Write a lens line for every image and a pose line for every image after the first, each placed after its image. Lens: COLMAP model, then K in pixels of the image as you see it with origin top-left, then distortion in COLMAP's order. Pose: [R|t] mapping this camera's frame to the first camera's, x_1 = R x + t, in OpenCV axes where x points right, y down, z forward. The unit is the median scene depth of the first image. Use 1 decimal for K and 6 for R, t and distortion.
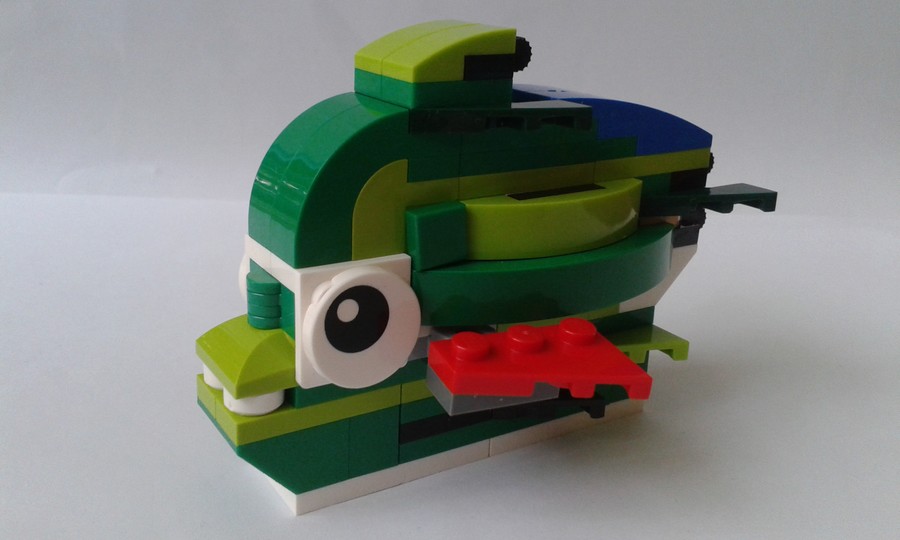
lens RADIAL K [[924.7, 0, 450.0], [0, 924.7, 270.0], [0, 0, 1]] dist [0.117702, -0.009936]
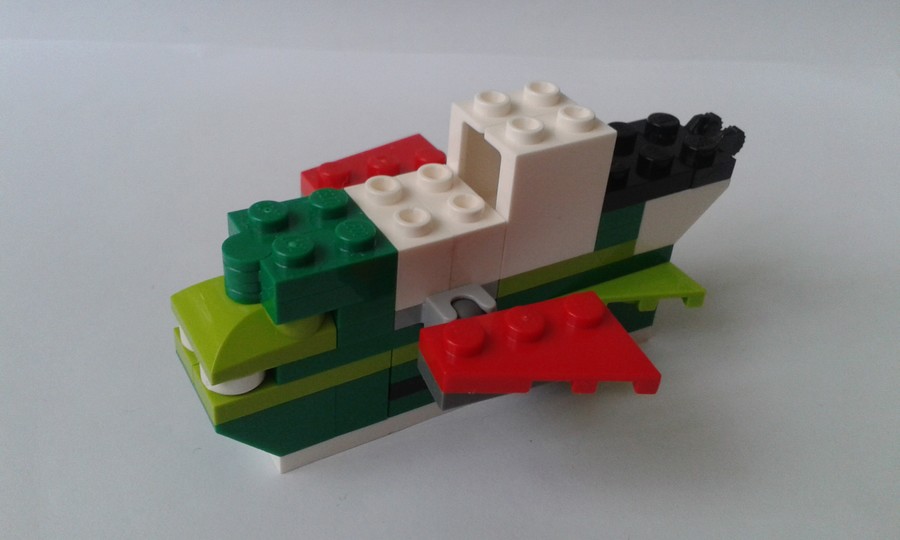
lens RADIAL K [[924.7, 0, 450.0], [0, 924.7, 270.0], [0, 0, 1]] dist [0.117702, -0.009936]
pose [[0.998700, 0.050501, -0.006864, 0.008972], [-0.046144, 0.953172, 0.298889, -0.249132], [0.021637, -0.298184, 0.954263, 0.136656]]
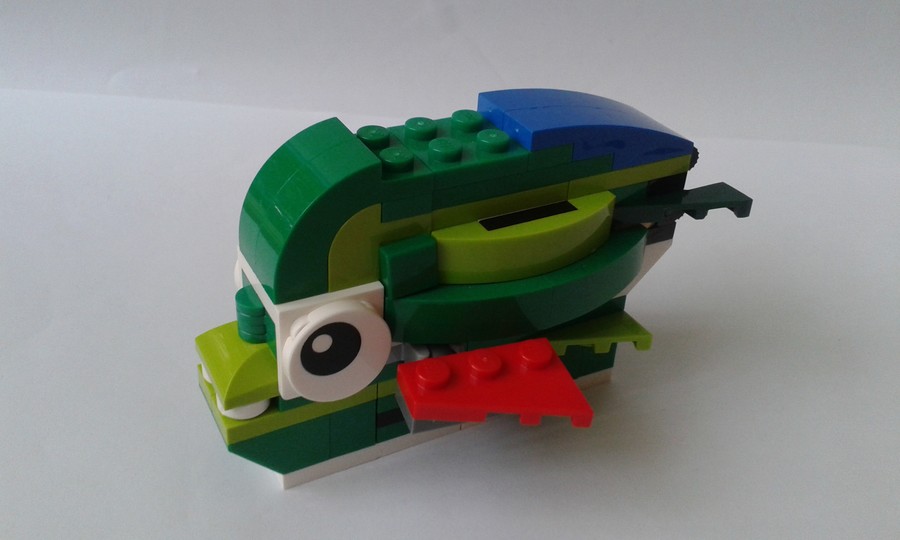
lens RADIAL K [[924.7, 0, 450.0], [0, 924.7, 270.0], [0, 0, 1]] dist [0.117702, -0.009936]
pose [[0.997398, 0.049705, -0.052222, 0.090412], [-0.035642, 0.969591, 0.242123, -0.296723], [0.062669, -0.239632, 0.968839, -0.044619]]
